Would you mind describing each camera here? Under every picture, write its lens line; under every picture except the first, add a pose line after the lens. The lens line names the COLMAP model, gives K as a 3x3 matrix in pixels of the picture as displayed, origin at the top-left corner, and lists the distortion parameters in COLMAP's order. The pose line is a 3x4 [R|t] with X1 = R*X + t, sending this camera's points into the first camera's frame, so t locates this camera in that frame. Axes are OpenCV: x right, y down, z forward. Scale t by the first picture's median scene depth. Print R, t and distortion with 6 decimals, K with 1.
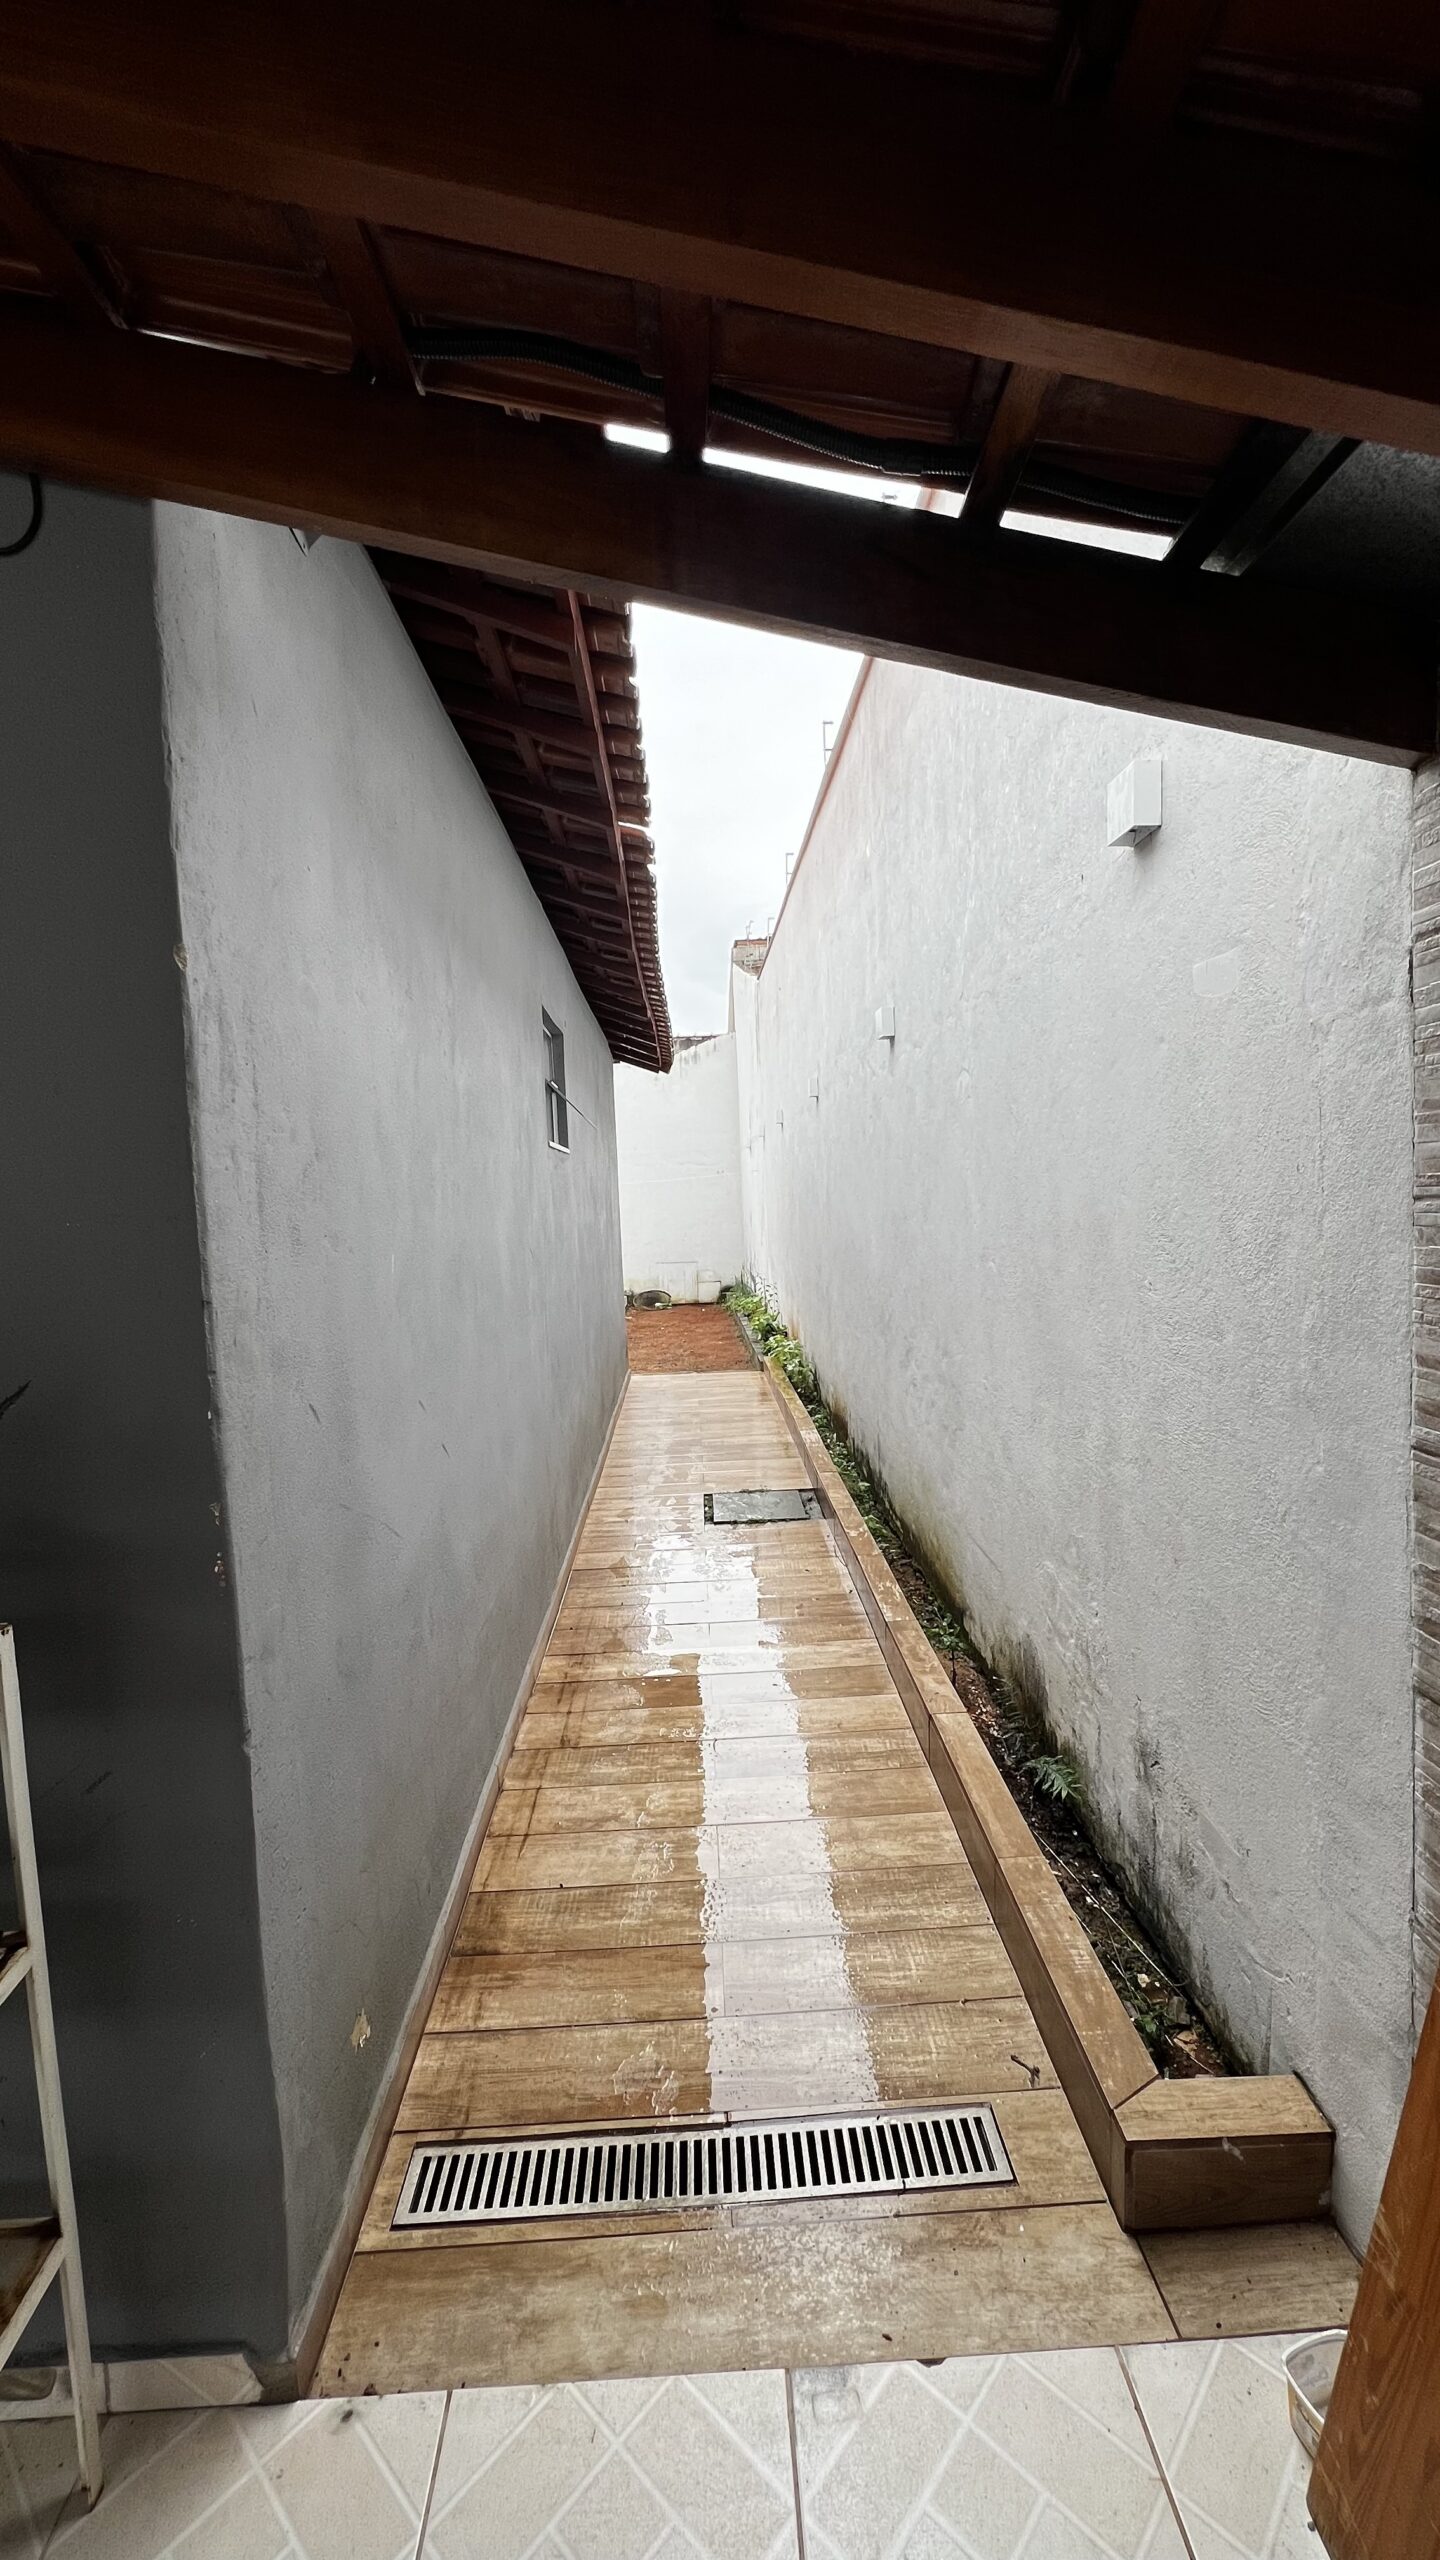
lens RADIAL K [[1024.0, 0, 721.4], [0, 1024.0, 1272.3], [0, 0, 1]] dist [-0.003121, 0.000998]
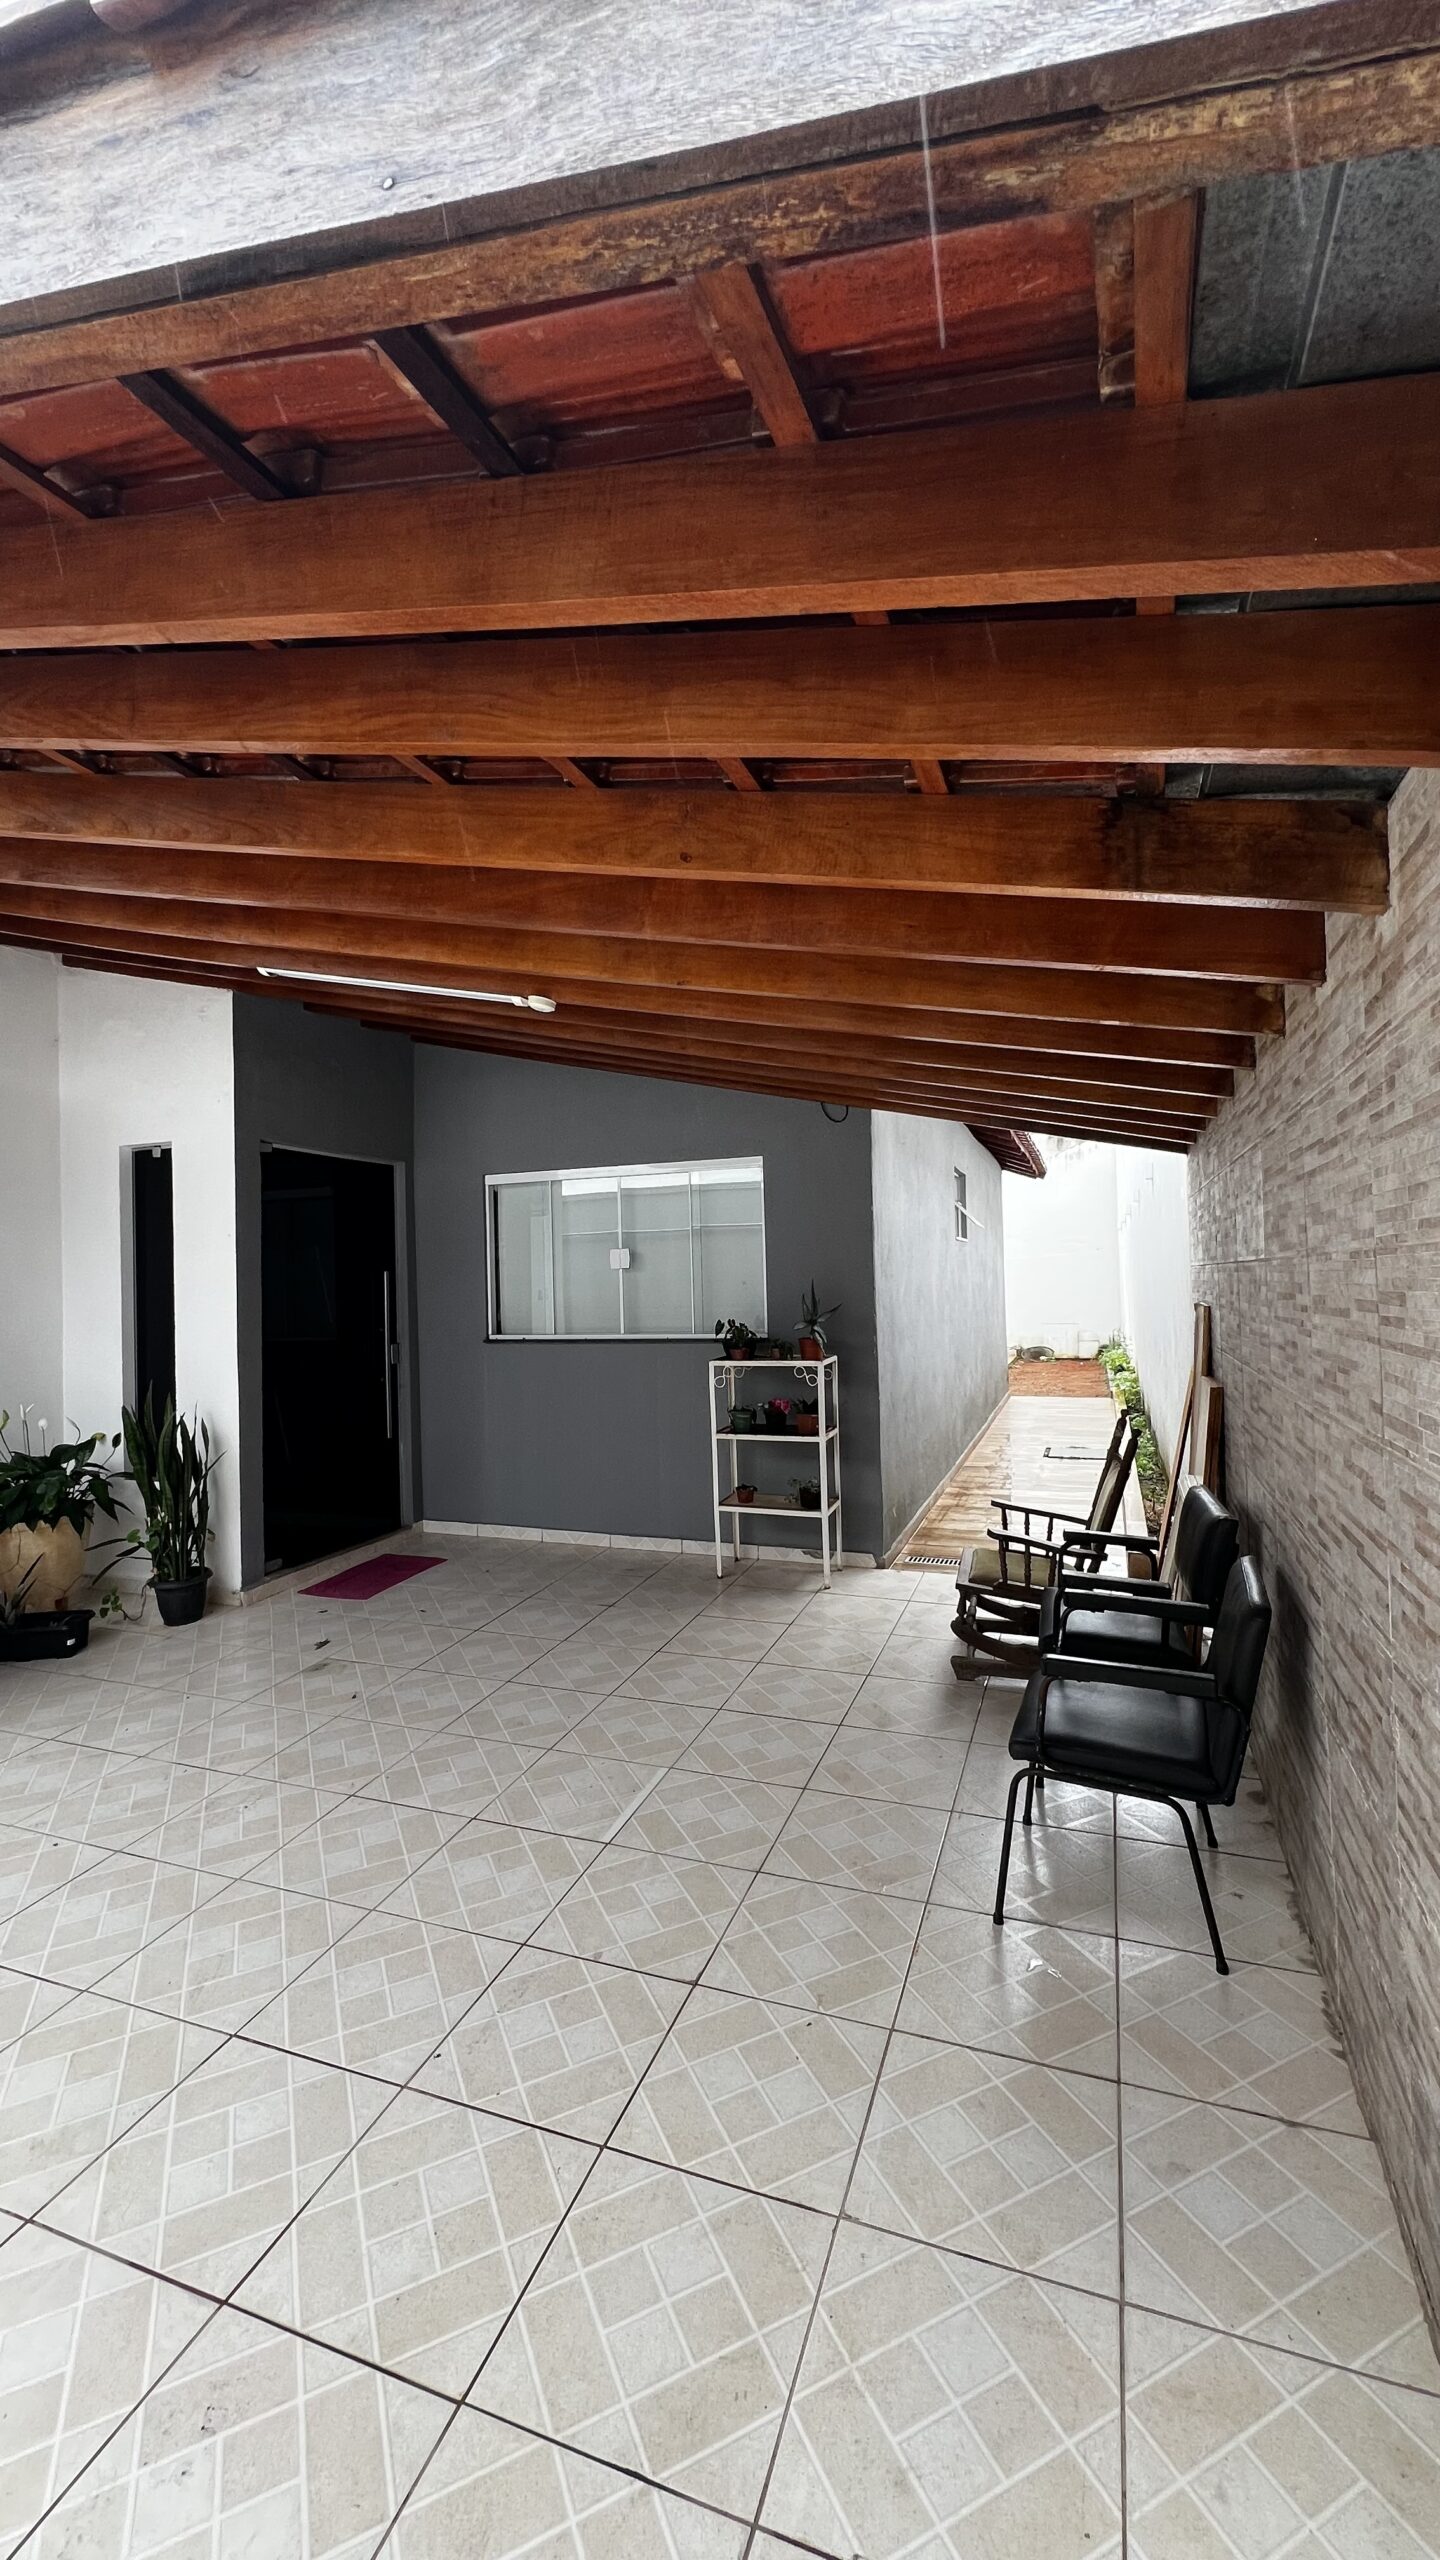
lens RADIAL K [[1024.0, 0, 721.4], [0, 1024.0, 1272.3], [0, 0, 1]] dist [-0.003121, 0.000998]
pose [[0.925354, 0.011077, -0.378943, 0.115629], [-0.038340, 0.997182, -0.064476, 0.060463], [0.377162, 0.074192, 0.923171, -0.712069]]
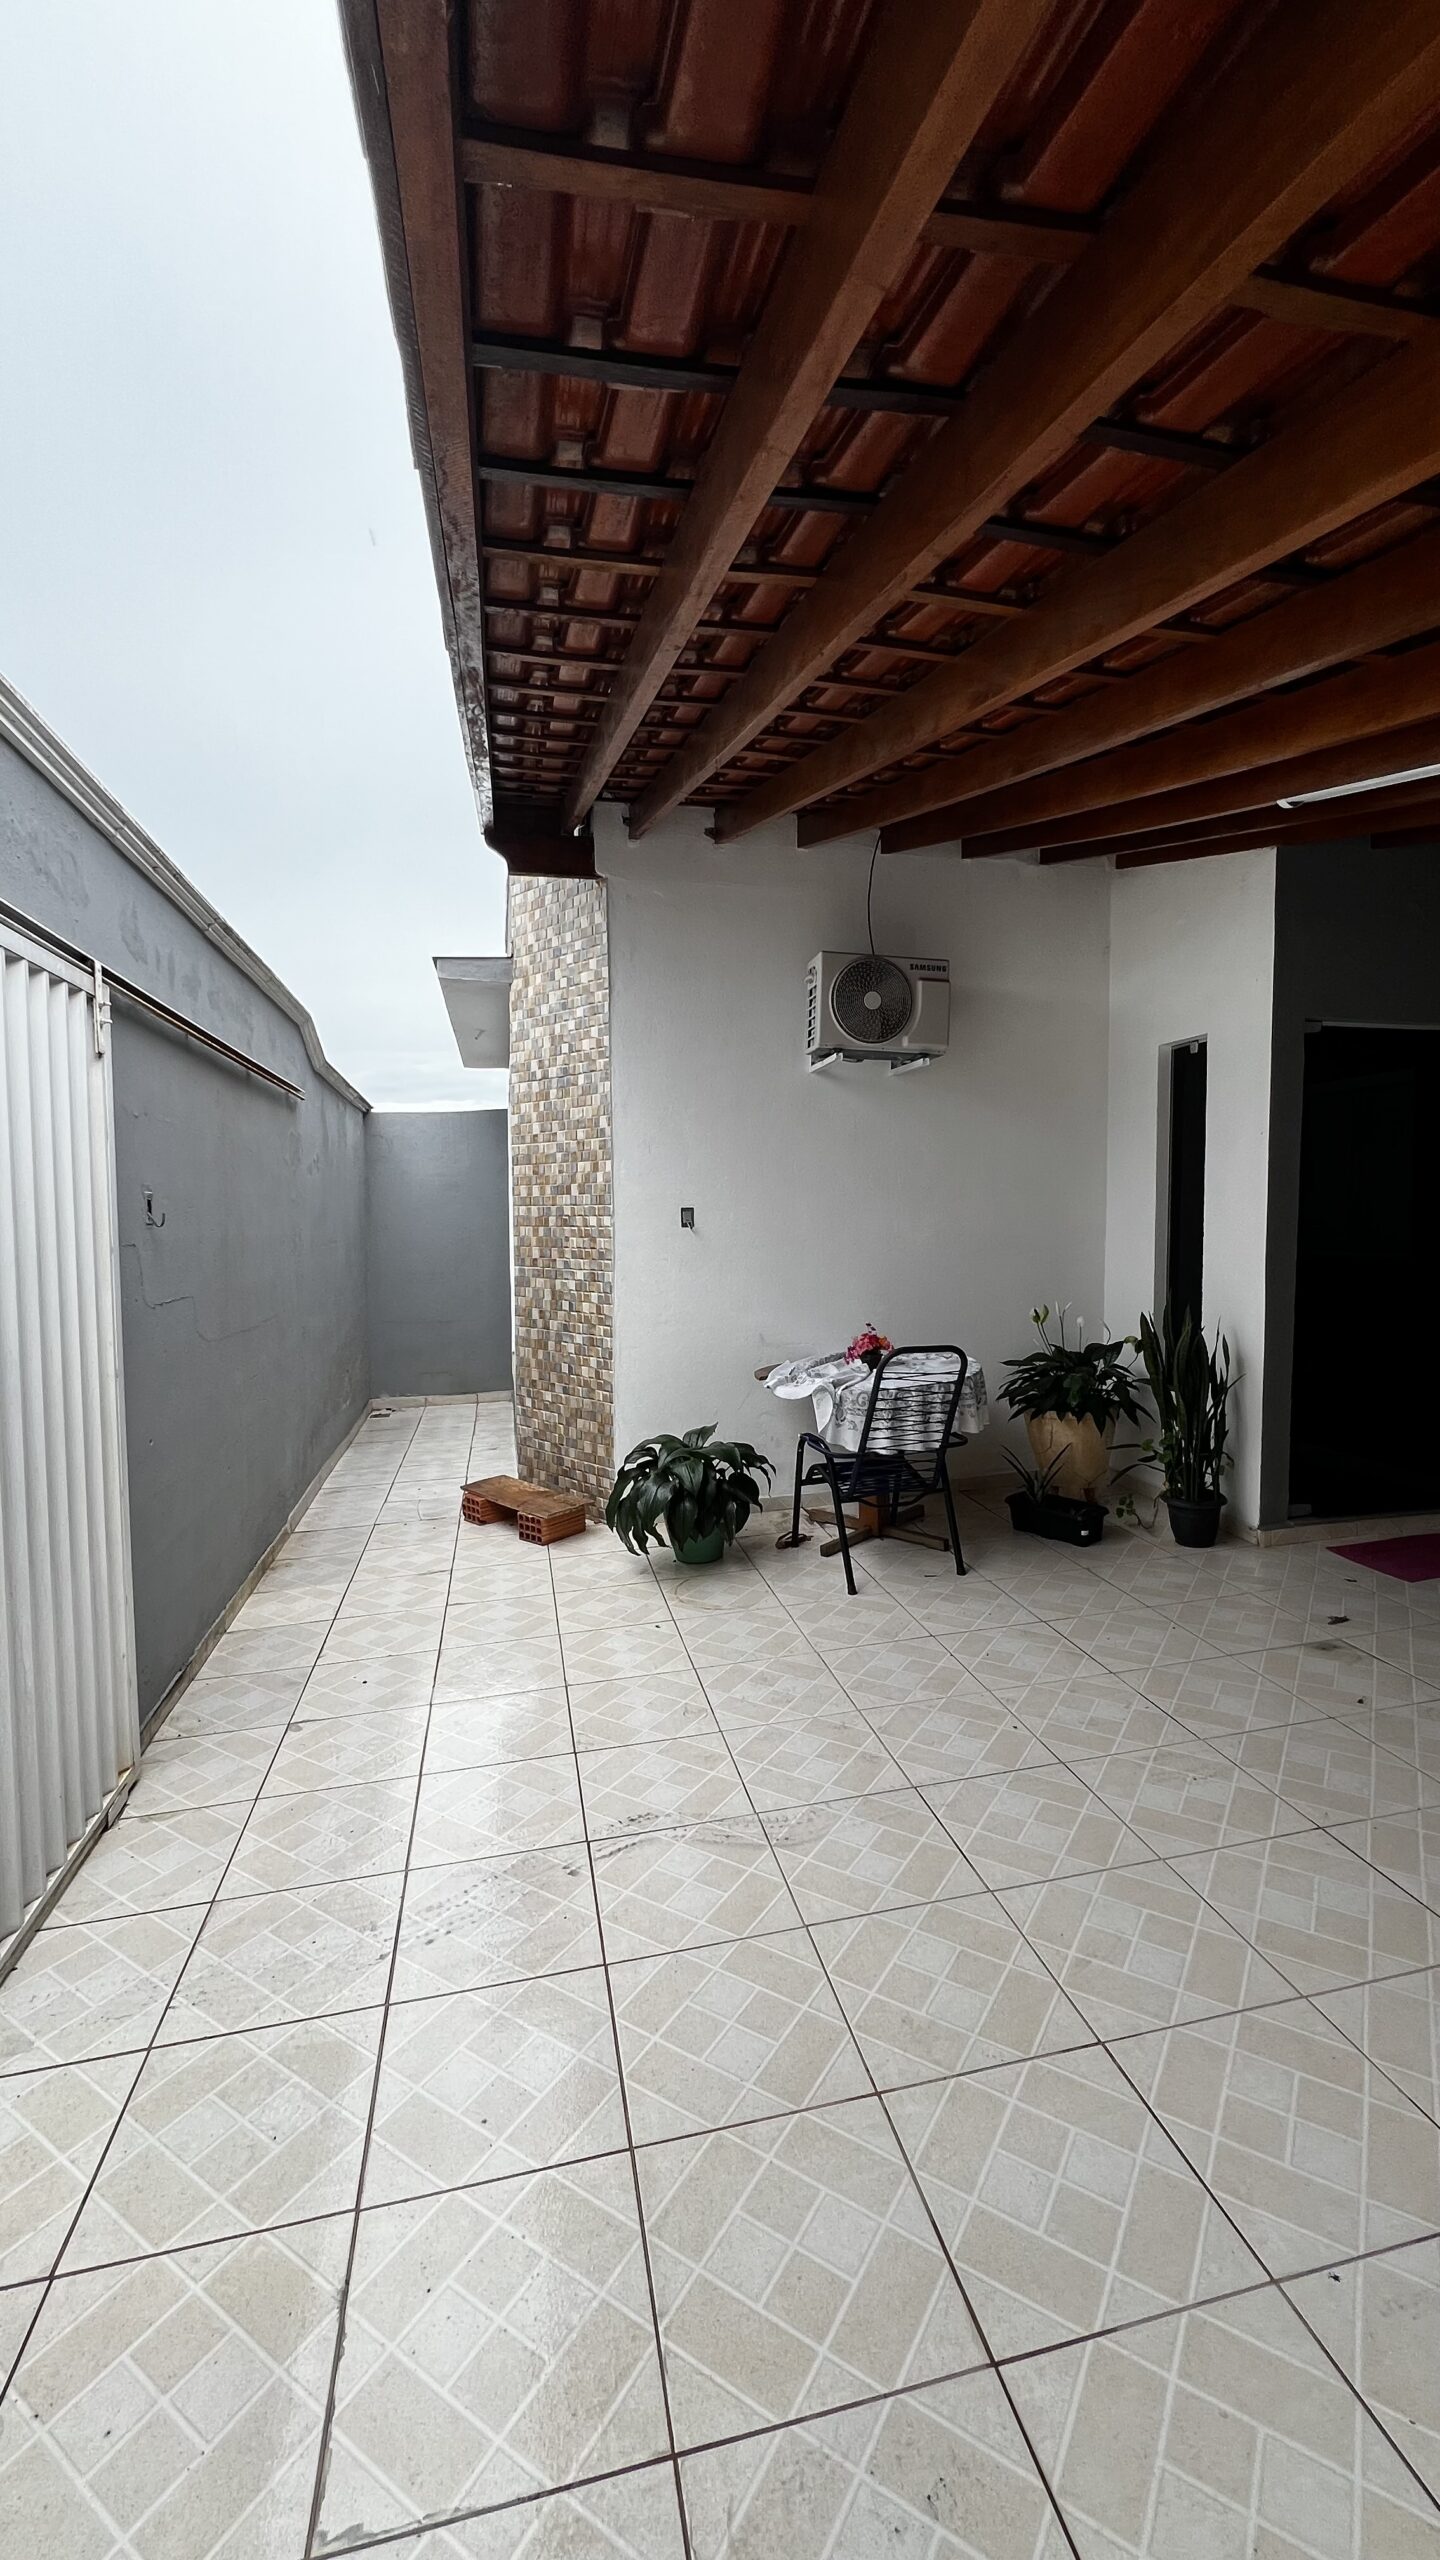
lens RADIAL K [[1024.0, 0, 721.4], [0, 1024.0, 1272.3], [0, 0, 1]] dist [-0.003121, 0.000998]
pose [[0.182070, 0.094479, -0.978736, 0.088358], [-0.068580, 0.994169, 0.083212, 0.057428], [0.980891, 0.051971, 0.187487, -0.612765]]
